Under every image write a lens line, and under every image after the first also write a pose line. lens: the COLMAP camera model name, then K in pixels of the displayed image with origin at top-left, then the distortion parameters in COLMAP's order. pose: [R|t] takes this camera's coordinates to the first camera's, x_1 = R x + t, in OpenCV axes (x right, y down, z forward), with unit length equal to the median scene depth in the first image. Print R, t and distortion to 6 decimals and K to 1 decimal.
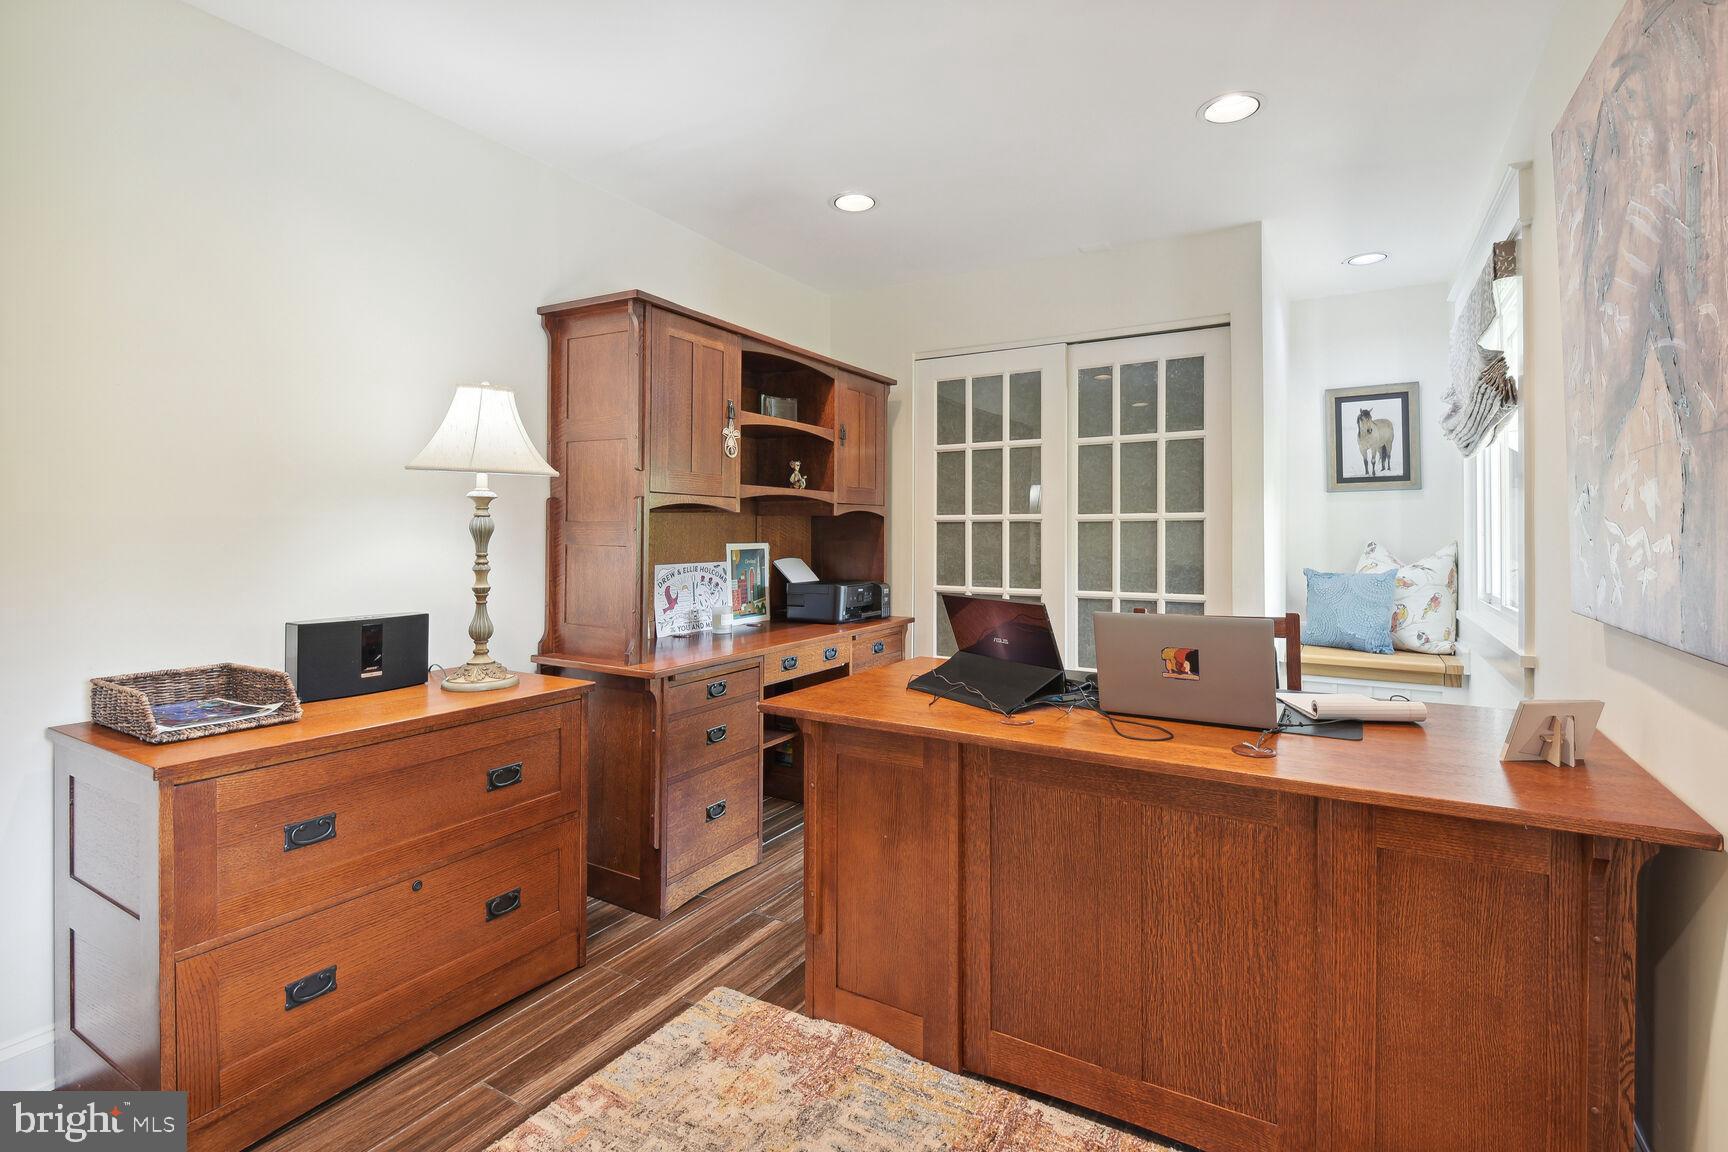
lens RADIAL K [[797.5, 0, 891.0], [0, 797.5, 542.1], [0, 0, 1]] dist [0.000106, -0.010977]
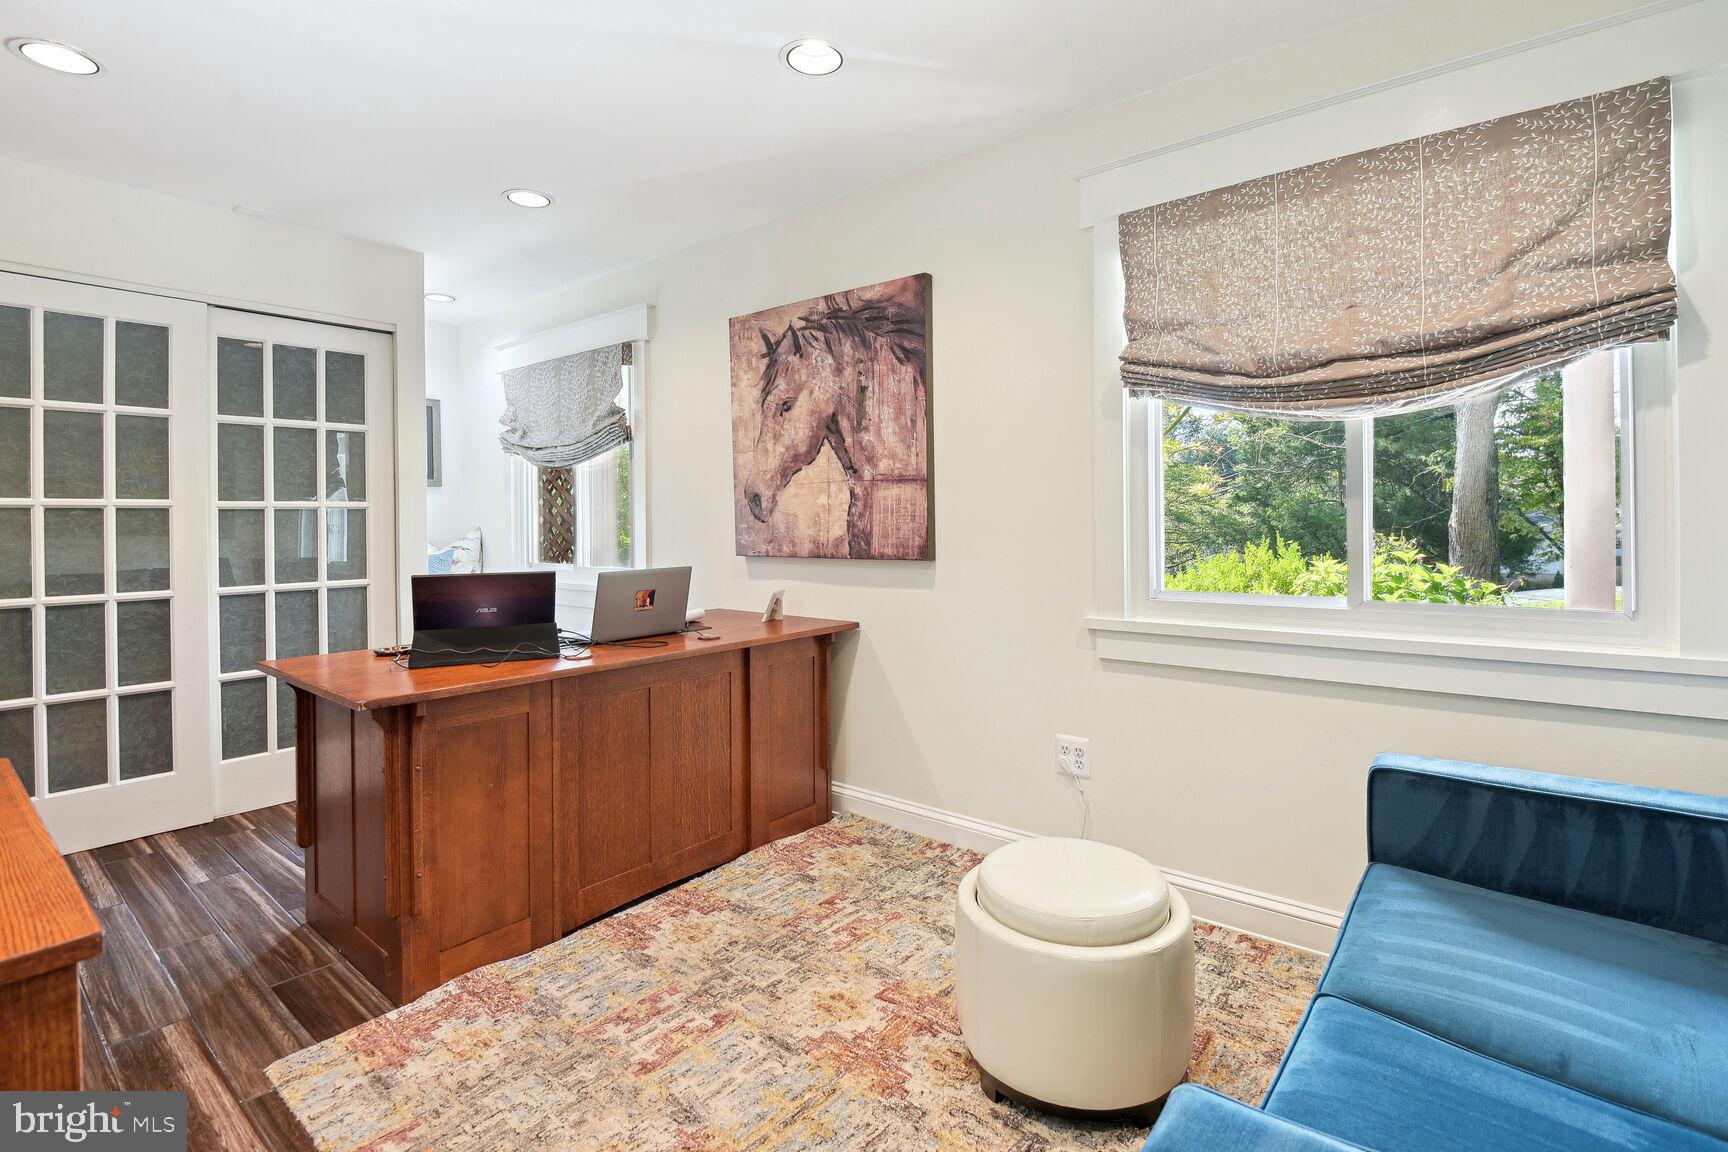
lens RADIAL K [[797.5, 0, 891.0], [0, 797.5, 542.1], [0, 0, 1]] dist [0.000106, -0.010977]
pose [[0.153874, -0.031172, 0.987599, -0.888992], [0.020166, 0.999393, 0.028402, 0.002135], [-0.987885, 0.015546, 0.154409, 0.218516]]
